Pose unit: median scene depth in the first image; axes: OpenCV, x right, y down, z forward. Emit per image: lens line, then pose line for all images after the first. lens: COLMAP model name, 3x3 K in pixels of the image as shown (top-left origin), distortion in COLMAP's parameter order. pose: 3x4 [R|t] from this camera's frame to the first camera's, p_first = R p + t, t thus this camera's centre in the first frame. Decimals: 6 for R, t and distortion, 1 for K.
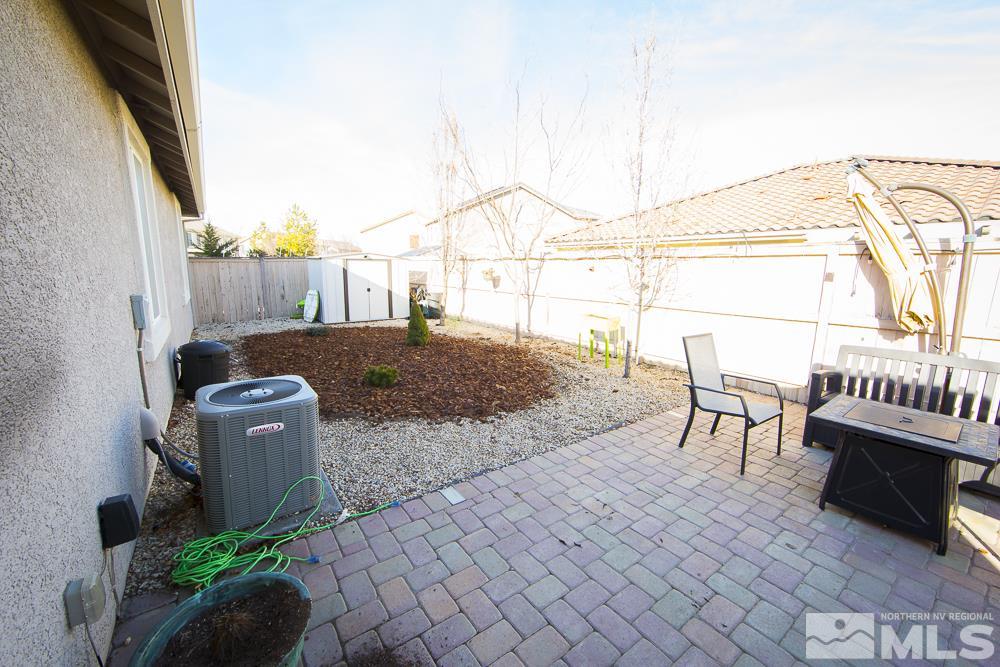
lens RADIAL K [[395.2, 0, 500.0], [0, 395.2, 333.5], [0, 0, 1]] dist [-0.001331, 0.000001]
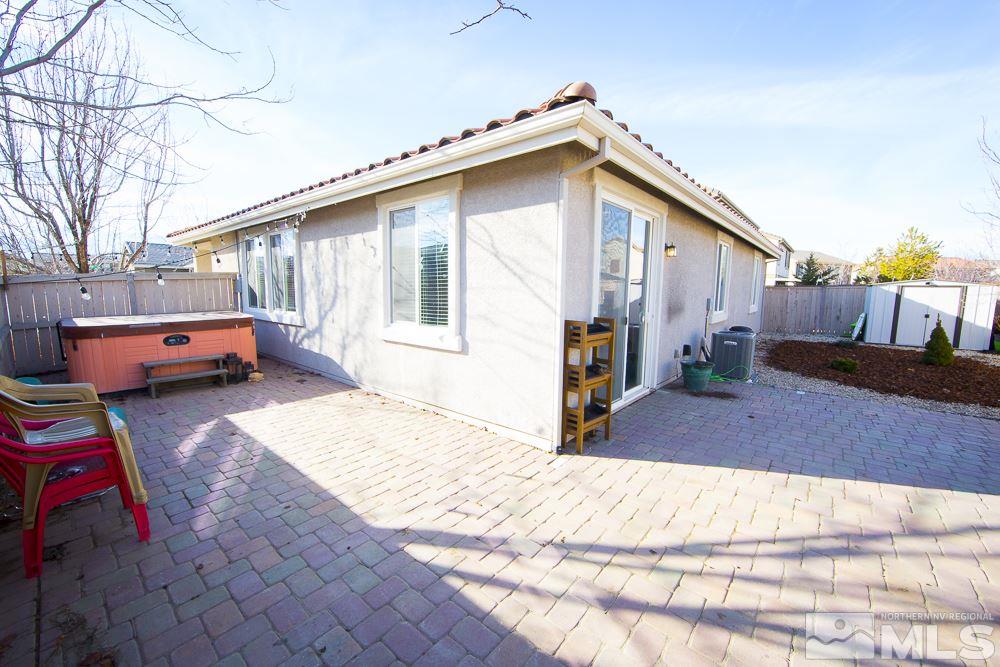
lens RADIAL K [[395.2, 0, 500.0], [0, 395.2, 333.5], [0, 0, 1]] dist [-0.001331, 0.000001]
pose [[0.249510, 0.106171, -0.962534, 0.357842], [-0.173485, 0.982791, 0.063435, 0.056449], [0.952705, 0.151158, 0.263636, -0.281593]]
